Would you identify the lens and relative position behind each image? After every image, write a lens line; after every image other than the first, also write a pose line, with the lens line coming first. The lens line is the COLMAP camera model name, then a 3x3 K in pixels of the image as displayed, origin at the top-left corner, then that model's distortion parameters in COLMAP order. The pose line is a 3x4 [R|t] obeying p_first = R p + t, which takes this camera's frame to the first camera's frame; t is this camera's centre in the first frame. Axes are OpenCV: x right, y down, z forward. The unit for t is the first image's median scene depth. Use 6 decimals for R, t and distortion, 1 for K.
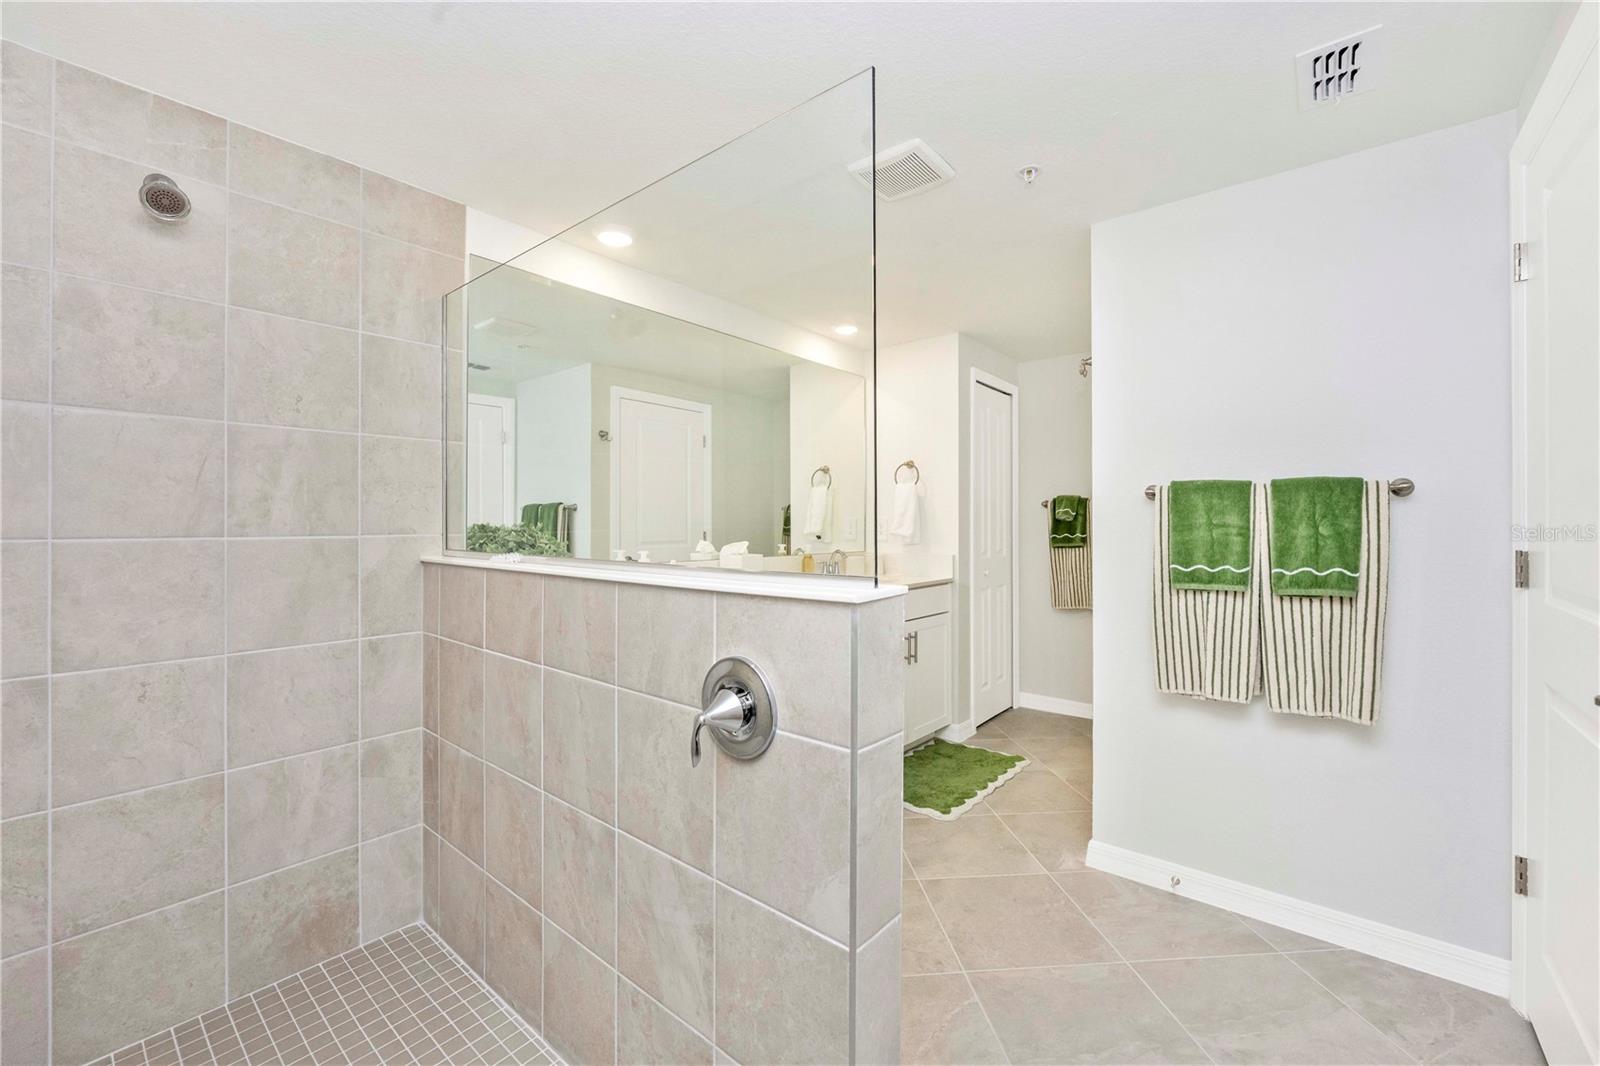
lens RADIAL K [[642.7, 0, 796.7], [0, 642.7, 523.2], [0, 0, 1]] dist [0.001284, 0.000095]
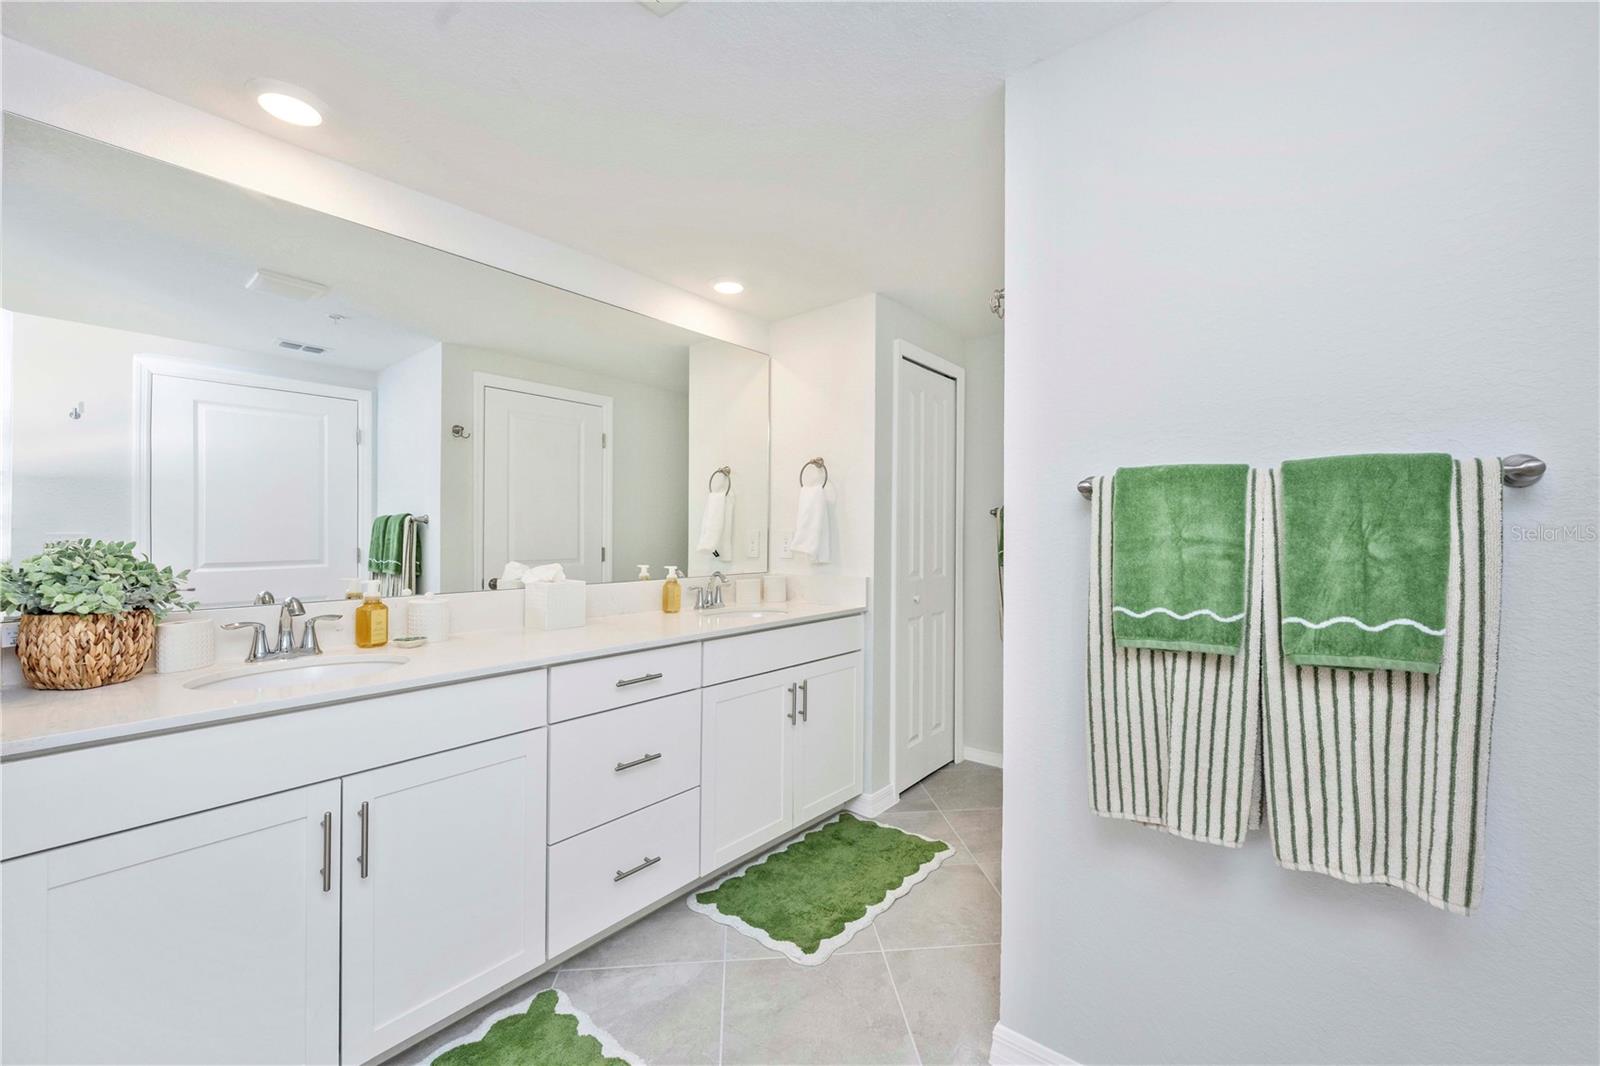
lens RADIAL K [[636.7, 0, 801.0], [0, 636.7, 547.0], [0, 0, 1]] dist [-0.002584, -0.000087]
pose [[0.999979, -0.004353, 0.004717, 0.297071], [0.004270, 0.999839, 0.017457, -0.002679], [-0.004792, -0.017436, 0.999836, 0.422069]]
